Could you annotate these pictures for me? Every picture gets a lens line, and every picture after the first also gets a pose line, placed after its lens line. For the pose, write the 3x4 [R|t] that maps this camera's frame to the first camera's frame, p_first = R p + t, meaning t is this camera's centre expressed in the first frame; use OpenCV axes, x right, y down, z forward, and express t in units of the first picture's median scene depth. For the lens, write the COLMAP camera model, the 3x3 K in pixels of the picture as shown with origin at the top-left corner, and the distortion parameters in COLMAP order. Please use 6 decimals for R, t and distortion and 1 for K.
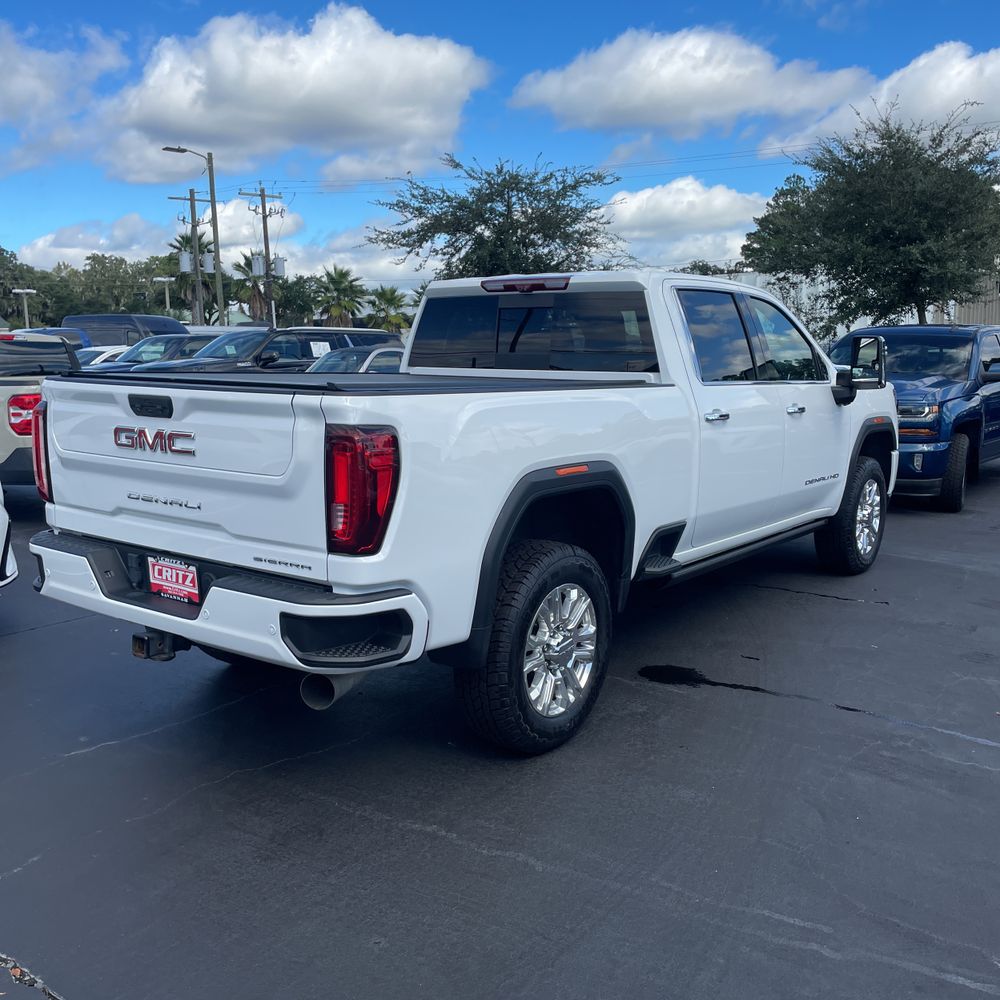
lens RADIAL K [[1006.5, 0, 500.0], [0, 1006.5, 500.0], [0, 0, 1]] dist [0.083031, -0.110101]
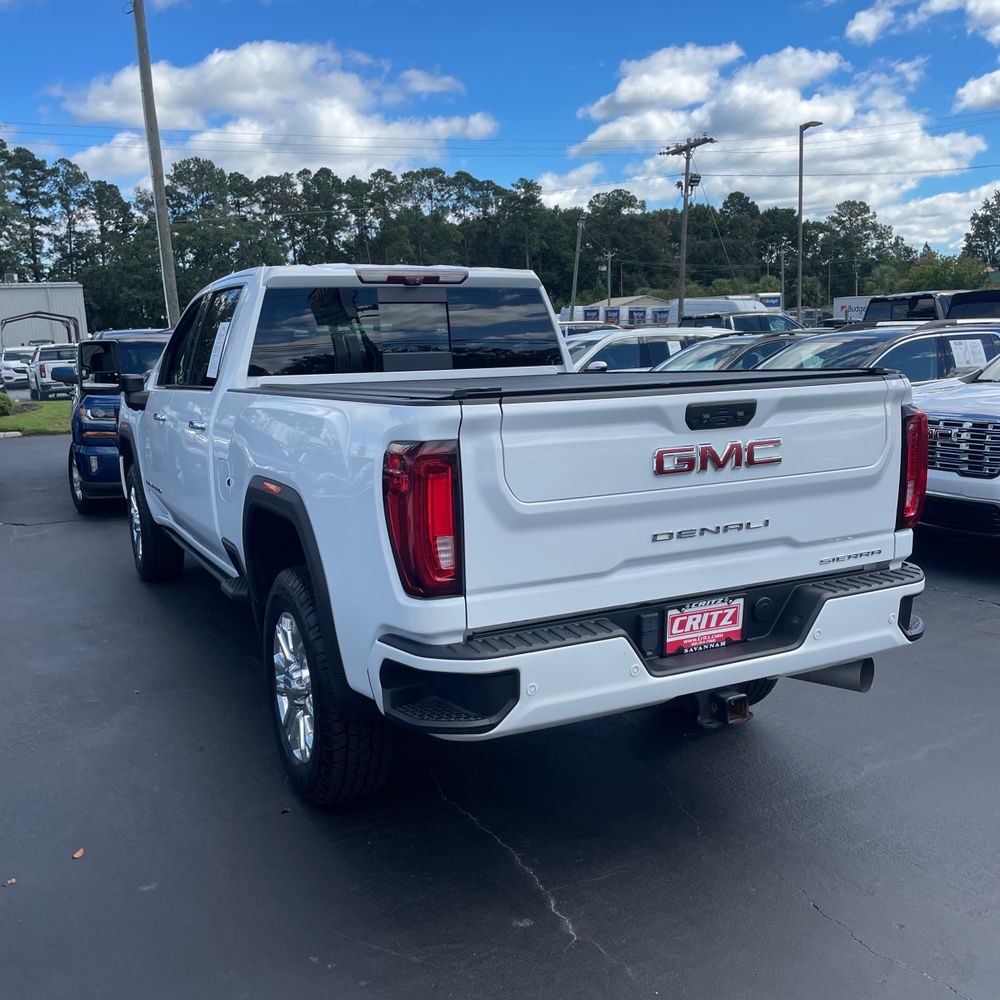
lens RADIAL K [[1003.4, 0, 505.2], [0, 1003.4, 514.4], [0, 0, 1]] dist [0.078855, -0.096760]
pose [[0.448557, -0.171713, 0.877104, -0.791979], [0.167763, 0.980103, 0.106083, -0.089500], [-0.877868, 0.099561, 0.468439, 0.542839]]
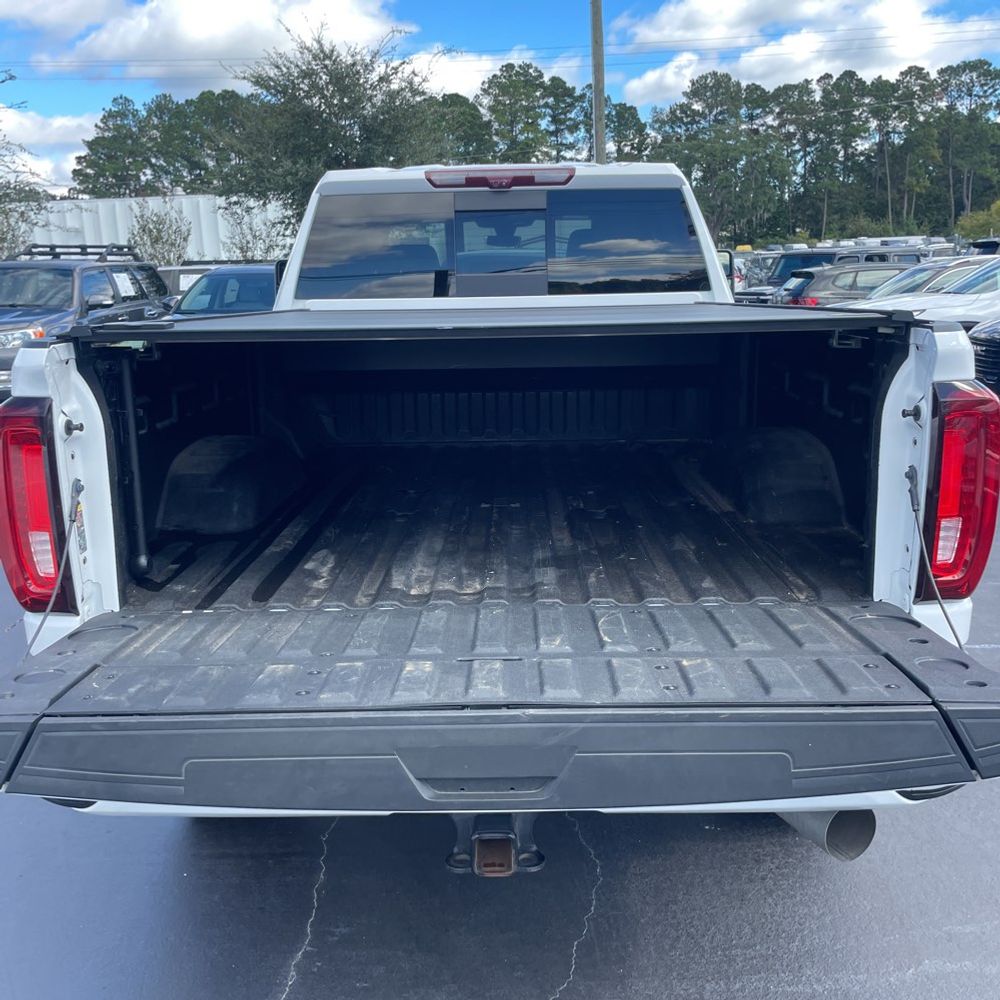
lens RADIAL K [[1006.5, 0, 500.0], [0, 1006.5, 500.0], [0, 0, 1]] dist [0.083031, -0.110101]
pose [[0.813460, -0.151409, 0.561567, -0.431455], [0.115382, 0.988342, 0.099338, -0.058497], [-0.570061, -0.016013, 0.821446, 0.410607]]
